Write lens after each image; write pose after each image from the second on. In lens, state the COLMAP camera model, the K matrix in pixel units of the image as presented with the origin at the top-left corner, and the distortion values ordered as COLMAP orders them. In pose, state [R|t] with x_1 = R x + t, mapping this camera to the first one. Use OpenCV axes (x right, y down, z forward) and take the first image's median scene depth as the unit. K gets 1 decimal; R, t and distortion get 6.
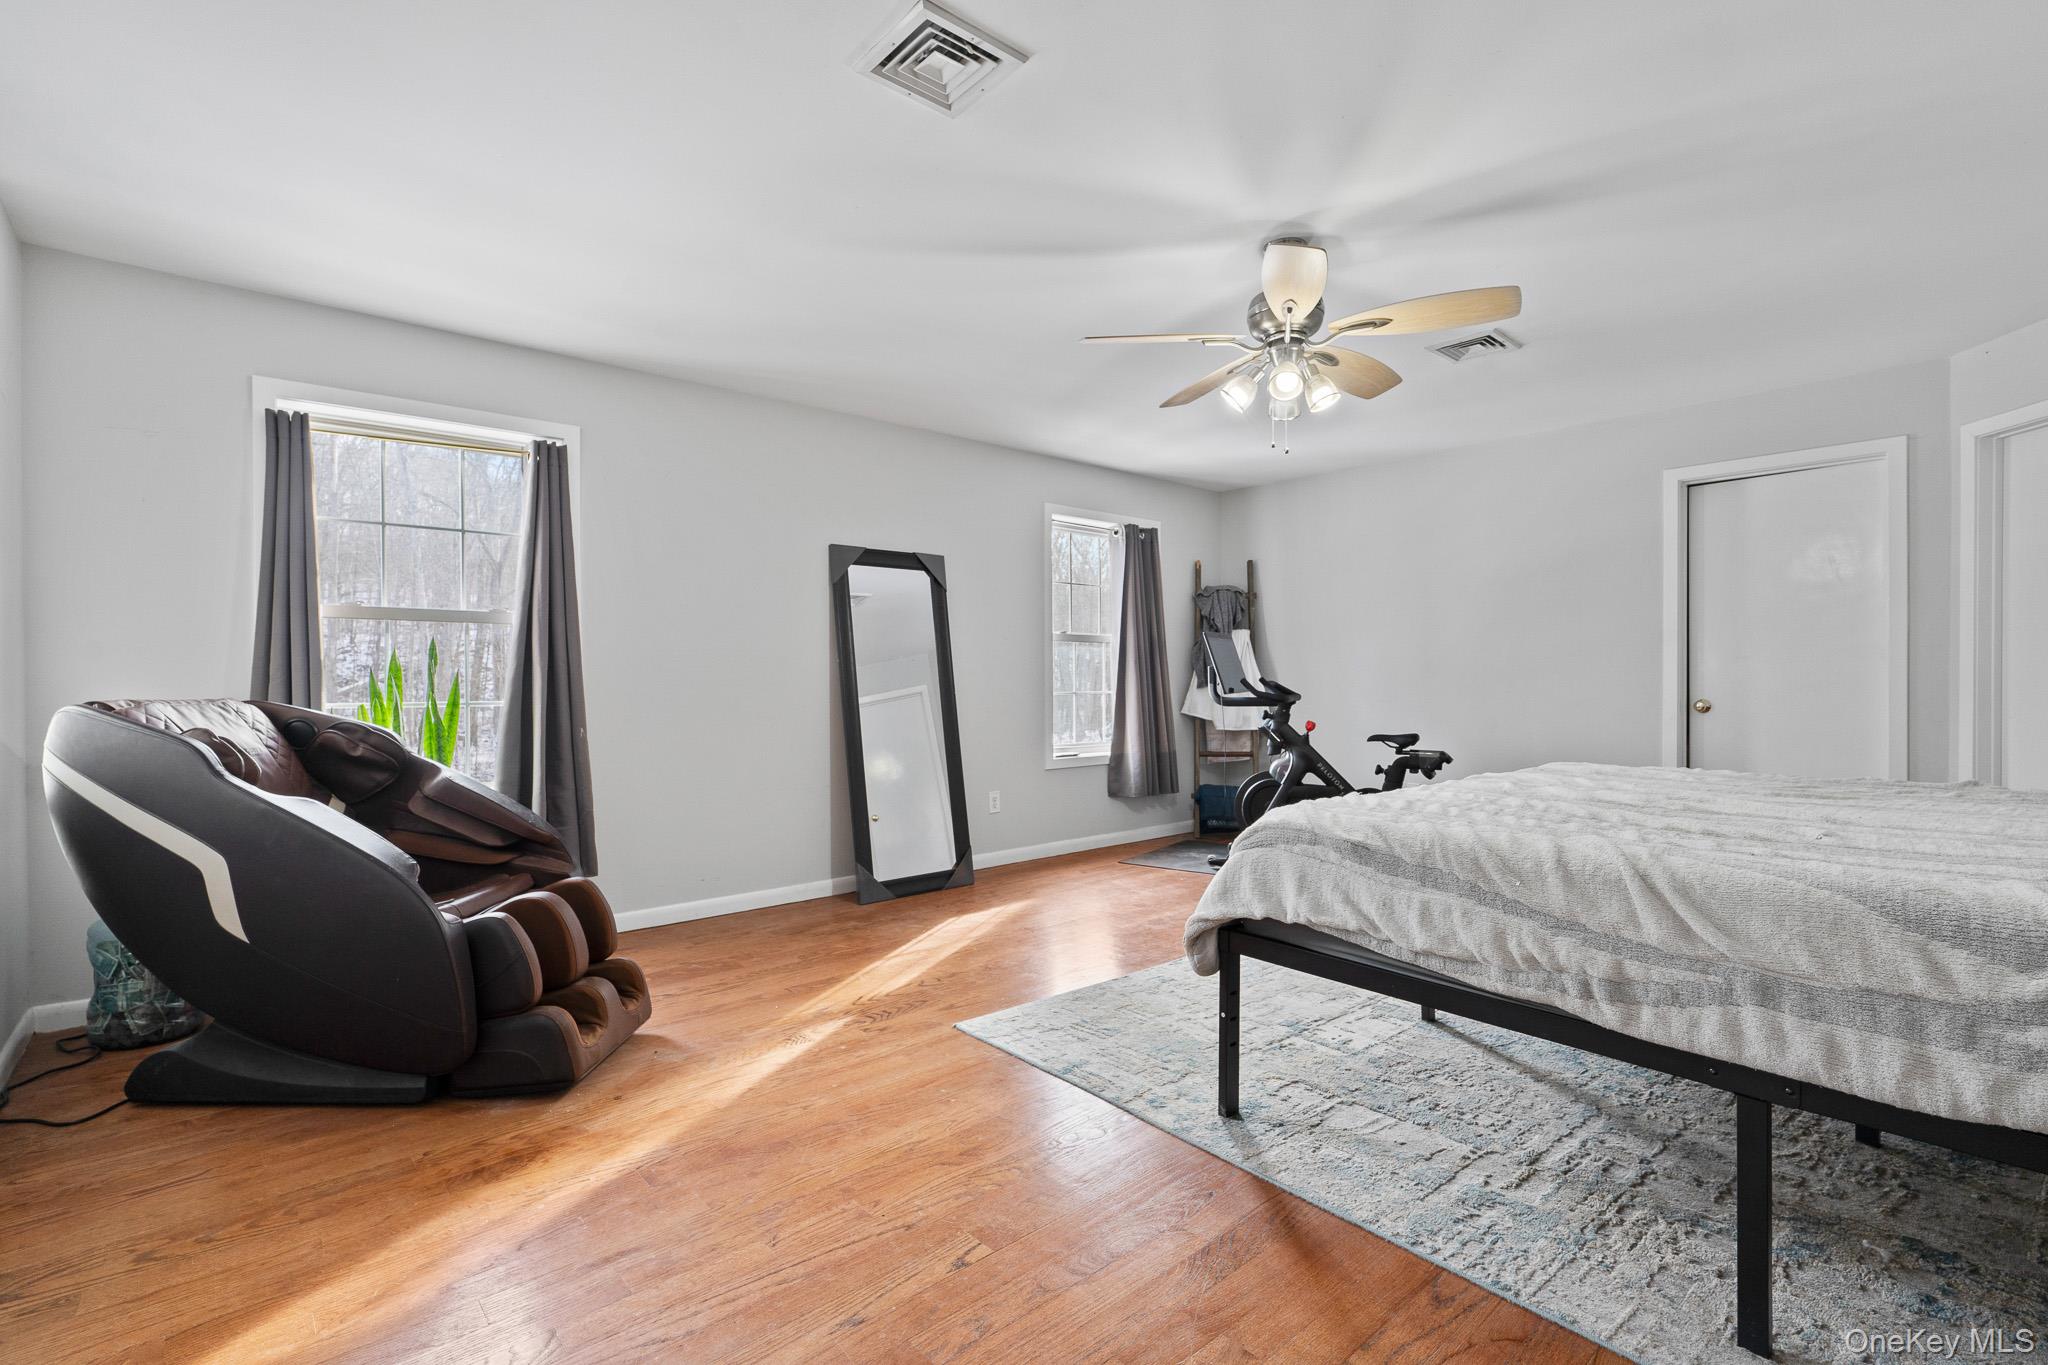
lens RADIAL K [[922.5, 0, 1024.0], [0, 922.5, 682.5], [0, 0, 1]] dist [-0.000594, -0.000148]
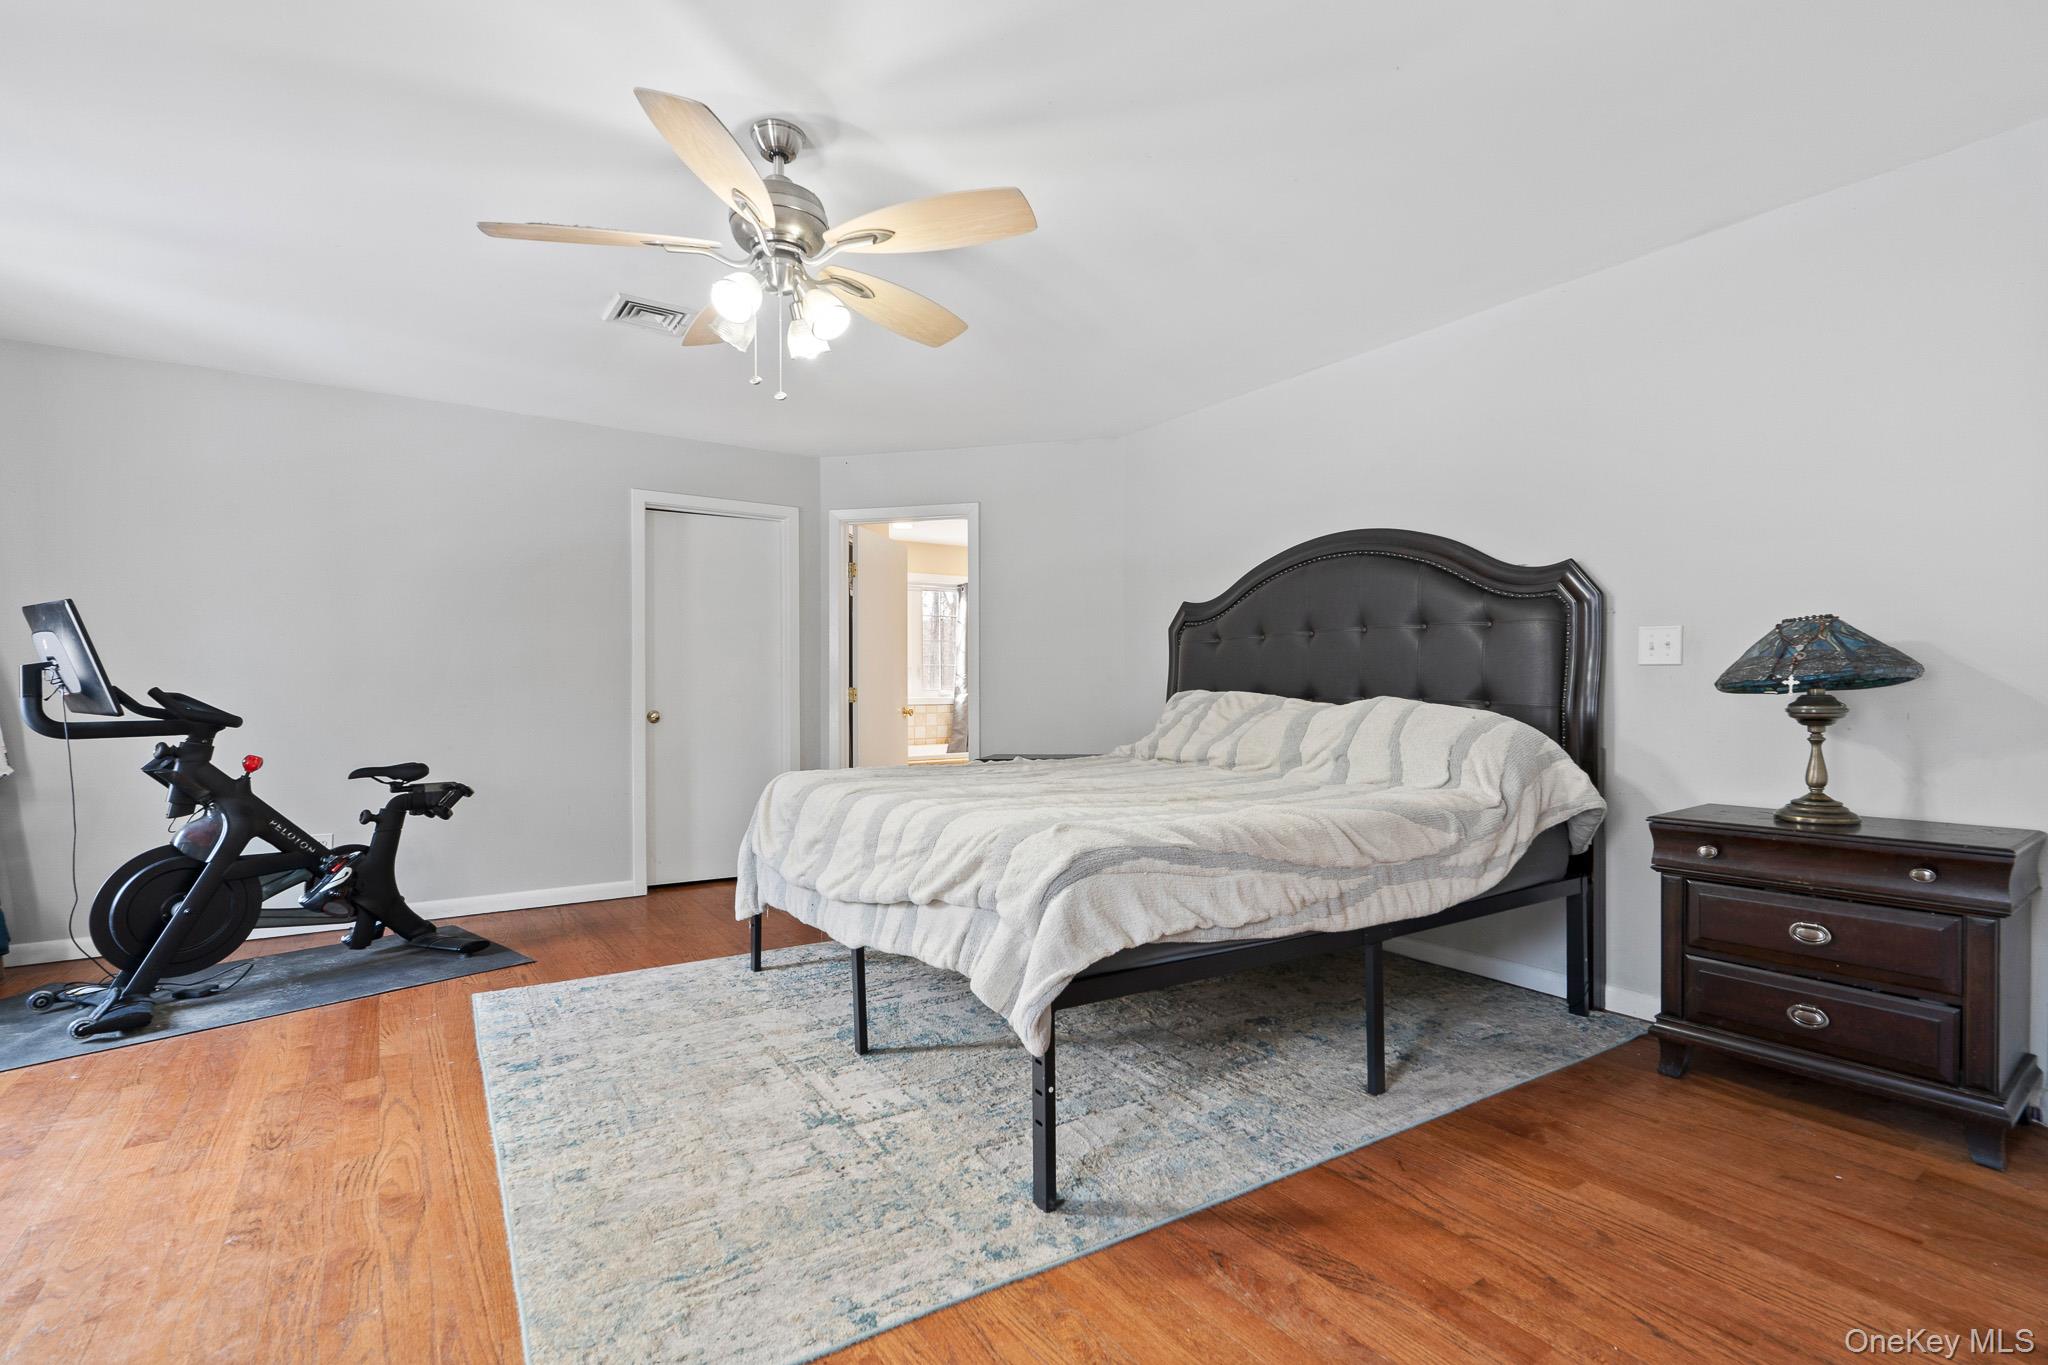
lens RADIAL K [[958.8, 0, 1016.5], [0, 958.8, 691.7], [0, 0, 1]] dist [-0.001818, -0.000153]
pose [[0.127068, 0.002223, 0.991891, -0.559071], [0.002098, 0.999995, -0.002510, 0.000817], [-0.991892, 0.002399, 0.127063, 0.789019]]
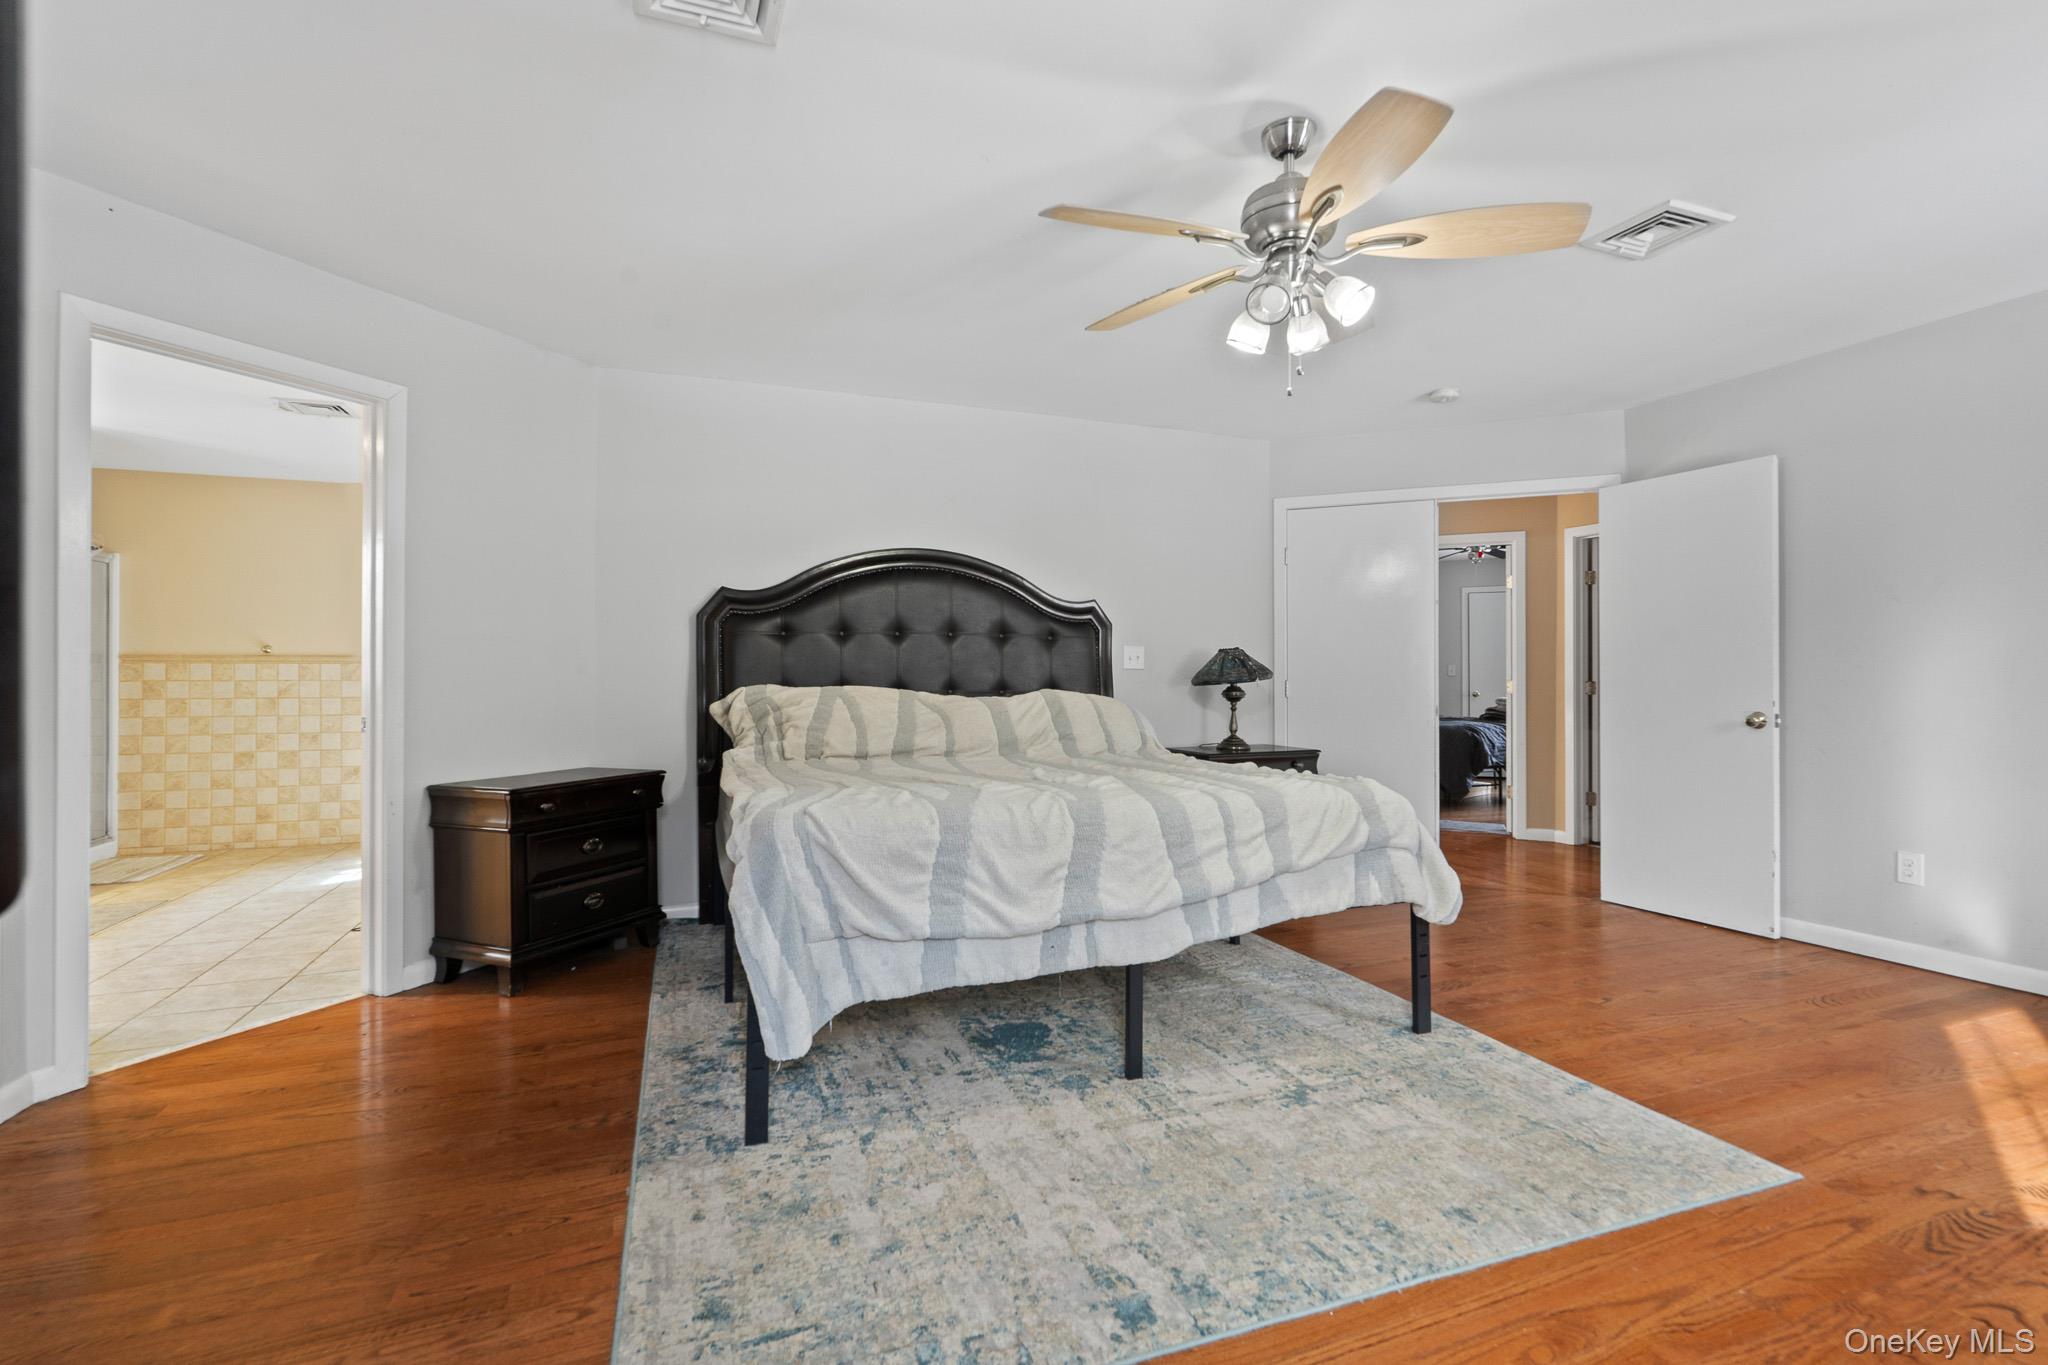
lens RADIAL K [[958.7, 0, 1024.0], [0, 958.7, 682.5], [0, 0, 1]] dist [-0.002689, -0.000728]
pose [[-0.948235, 0.006645, 0.317500, 0.274191], [0.006514, 0.999978, -0.001475, -0.003684], [-0.317503, 0.000670, -0.948257, 2.064282]]
